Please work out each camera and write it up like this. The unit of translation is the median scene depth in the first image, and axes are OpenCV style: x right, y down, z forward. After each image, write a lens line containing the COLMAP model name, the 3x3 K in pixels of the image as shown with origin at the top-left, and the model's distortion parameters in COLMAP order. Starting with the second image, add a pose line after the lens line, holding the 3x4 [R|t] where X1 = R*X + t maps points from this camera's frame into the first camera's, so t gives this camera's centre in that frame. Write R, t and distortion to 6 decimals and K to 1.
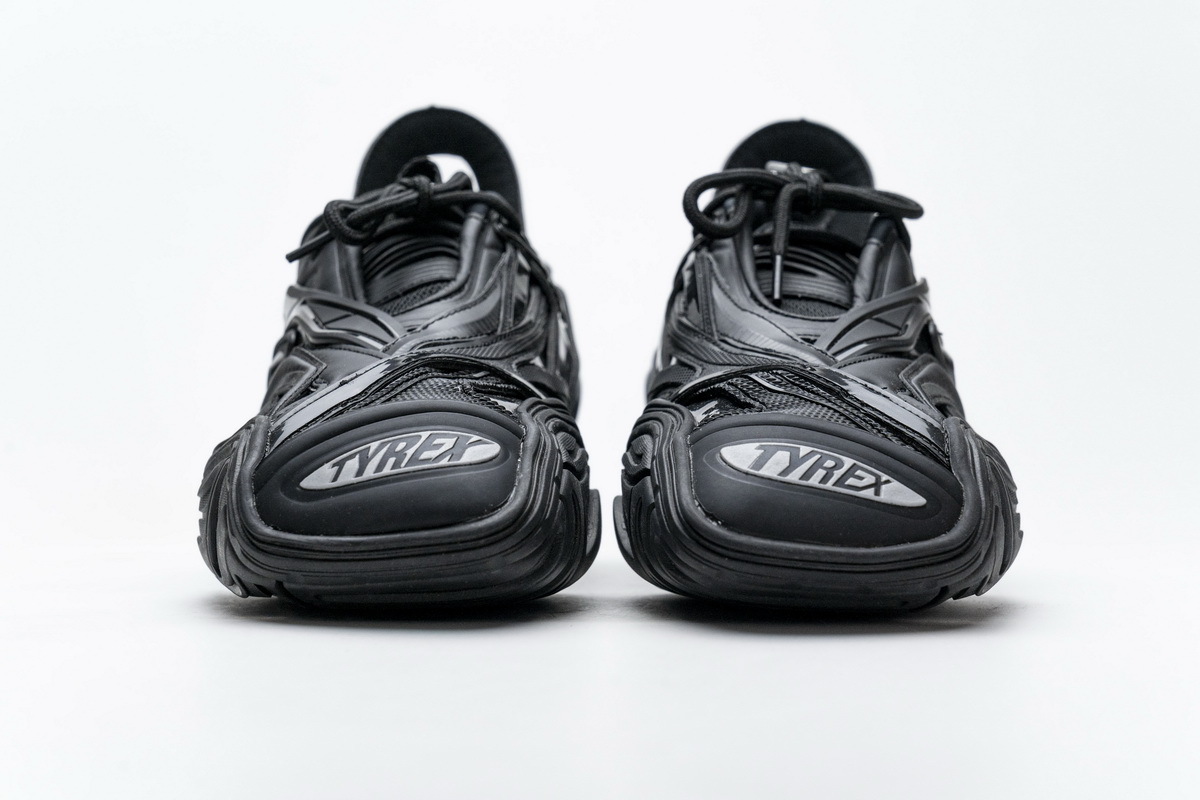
lens RADIAL K [[2423.2, 0, 600.0], [0, 2423.2, 400.0], [0, 0, 1]] dist [0.049626, 0.035561]
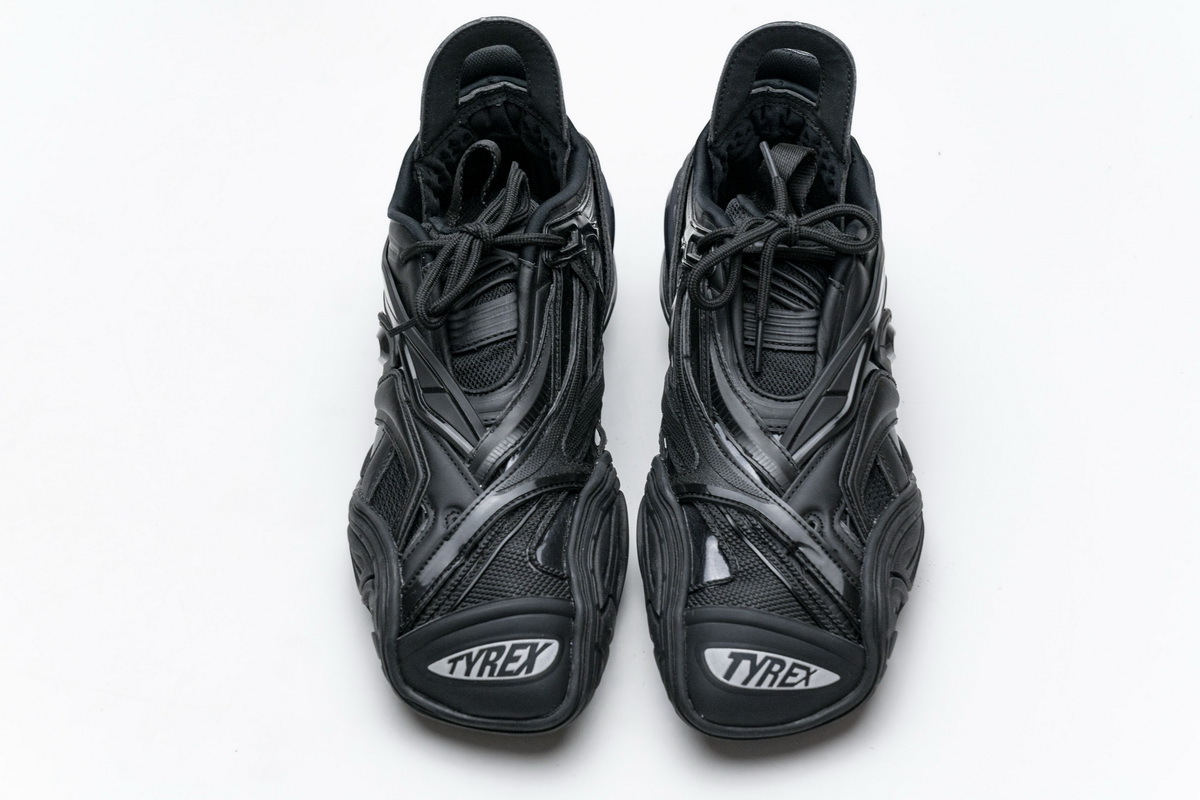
lens RADIAL K [[2423.2, 0, 600.0], [0, 2423.2, 400.0], [0, 0, 1]] dist [0.049626, 0.035561]
pose [[0.999211, -0.010060, -0.038419, 0.044406], [0.034582, 0.696046, 0.717163, -1.177722], [0.019527, -0.717926, 0.695845, 0.063330]]
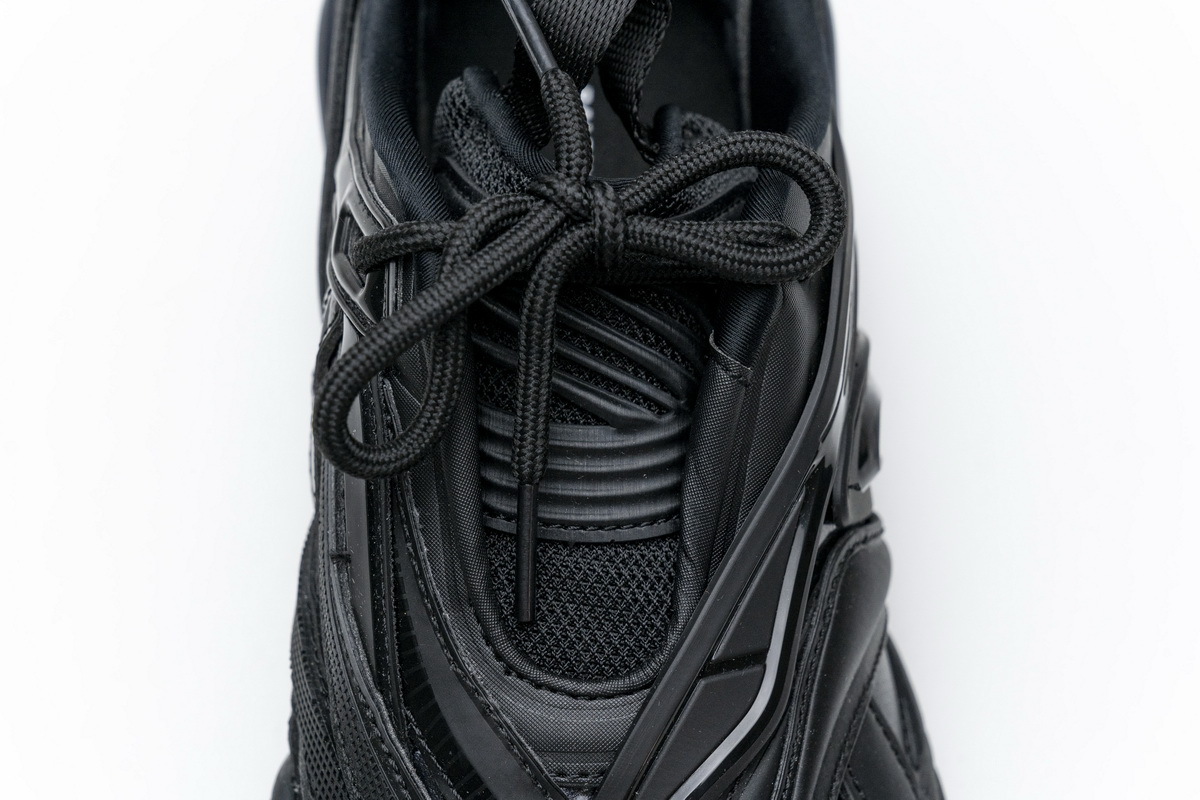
lens RADIAL K [[2423.2, 0, 600.0], [0, 2423.2, 400.0], [0, 0, 1]] dist [0.049626, 0.035561]
pose [[0.998936, -0.042276, -0.018405, 0.118431], [0.036049, 0.467207, 0.883413, -0.596236], [-0.028748, -0.883137, 0.468234, 0.951268]]
